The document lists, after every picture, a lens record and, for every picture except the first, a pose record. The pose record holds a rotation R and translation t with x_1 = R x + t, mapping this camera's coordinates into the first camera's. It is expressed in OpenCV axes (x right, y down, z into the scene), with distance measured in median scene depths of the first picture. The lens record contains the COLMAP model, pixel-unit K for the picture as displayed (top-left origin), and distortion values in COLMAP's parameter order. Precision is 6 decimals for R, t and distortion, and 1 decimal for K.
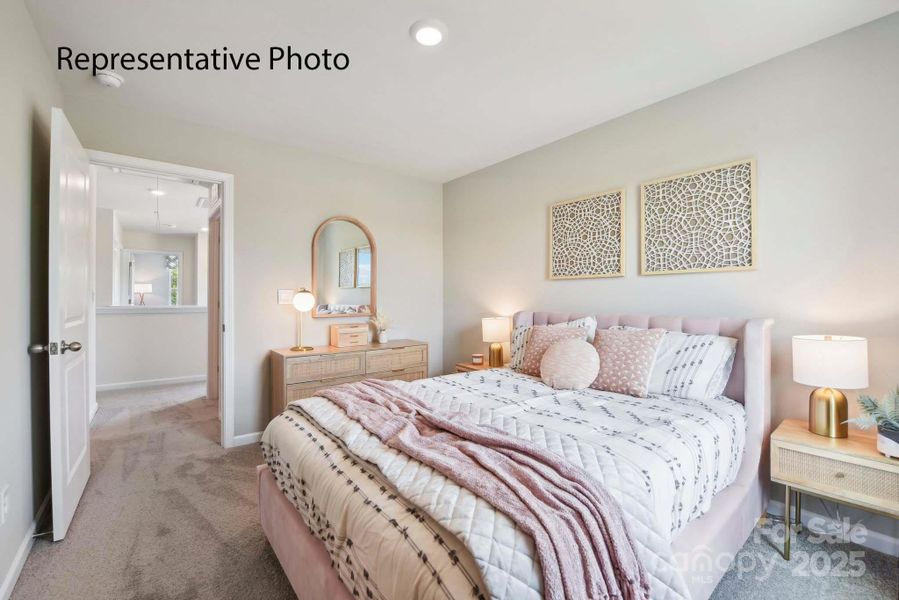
lens RADIAL K [[372.1, 0, 448.4], [0, 372.1, 298.4], [0, 0, 1]] dist [-0.018572, -0.000371]
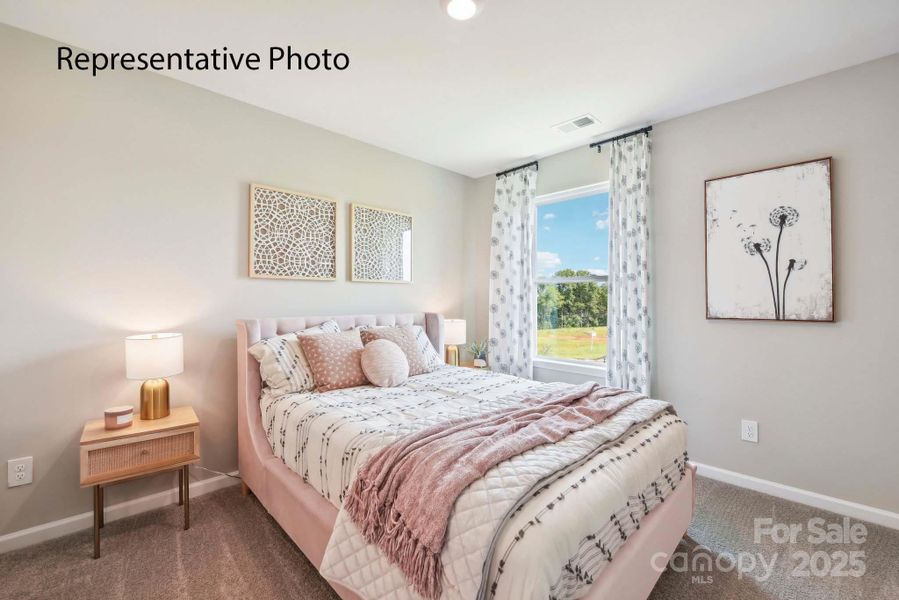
lens RADIAL K [[372.1, 0, 448.4], [0, 372.1, 298.4], [0, 0, 1]] dist [-0.018572, -0.000371]
pose [[-0.097859, 0.001429, 0.995199, -0.603502], [-0.002711, 0.999995, -0.001702, -0.007226], [-0.995197, -0.002864, -0.097855, 0.729052]]
